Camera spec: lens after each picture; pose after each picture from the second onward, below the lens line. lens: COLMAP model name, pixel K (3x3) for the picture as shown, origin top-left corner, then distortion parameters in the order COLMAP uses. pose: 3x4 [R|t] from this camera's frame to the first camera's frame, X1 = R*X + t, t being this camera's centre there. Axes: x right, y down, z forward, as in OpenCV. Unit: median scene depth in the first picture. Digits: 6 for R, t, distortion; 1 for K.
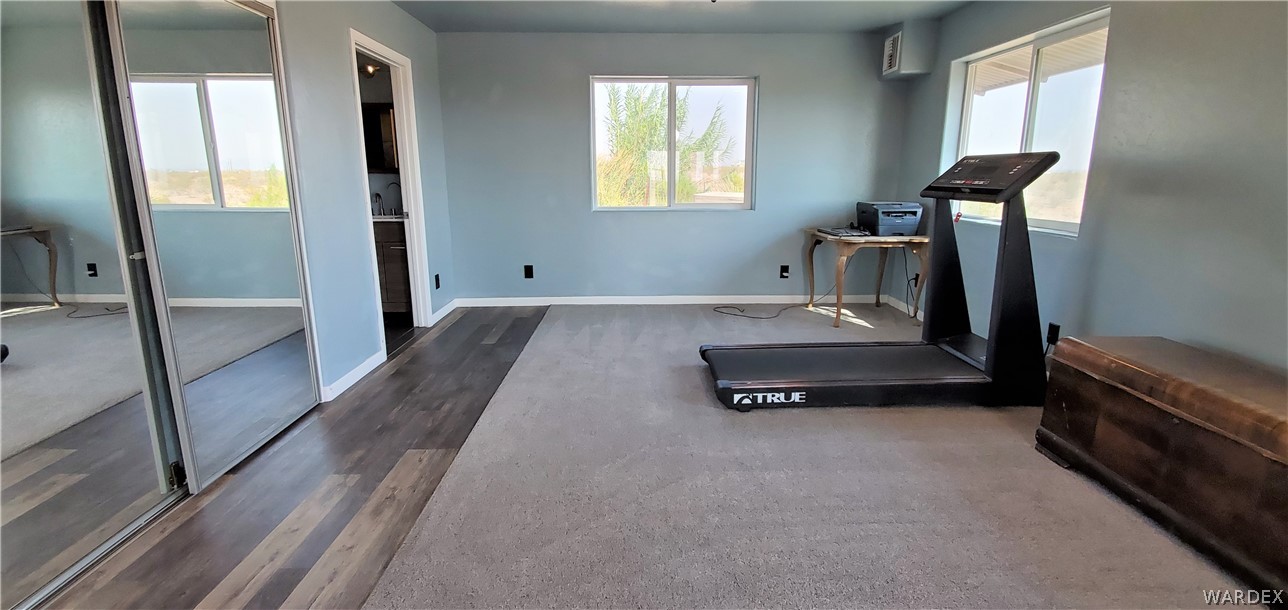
lens RADIAL K [[510.0, 0, 643.4], [0, 510.0, 292.4], [0, 0, 1]] dist [0.010746, -0.016814]
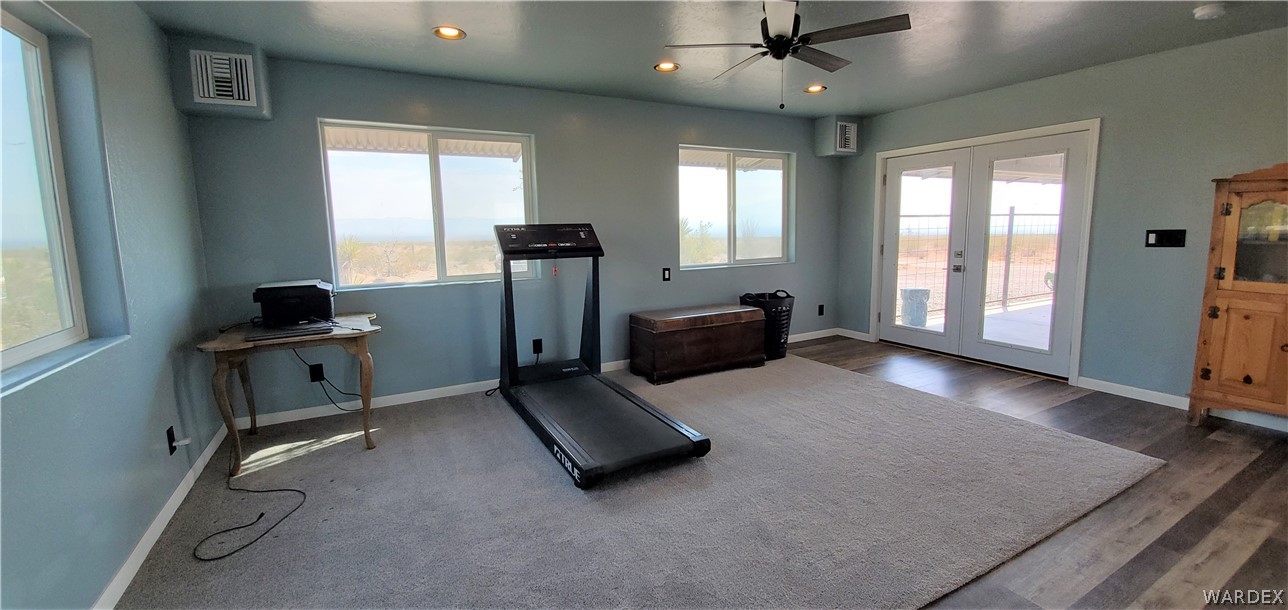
lens RADIAL K [[510.0, 0, 643.4], [0, 510.0, 292.4], [0, 0, 1]] dist [0.010746, -0.016814]
pose [[-0.443342, -0.092034, 0.891615, -0.814079], [0.221075, 0.952759, 0.208272, -0.403099], [-0.868662, 0.289449, -0.402051, 1.707087]]
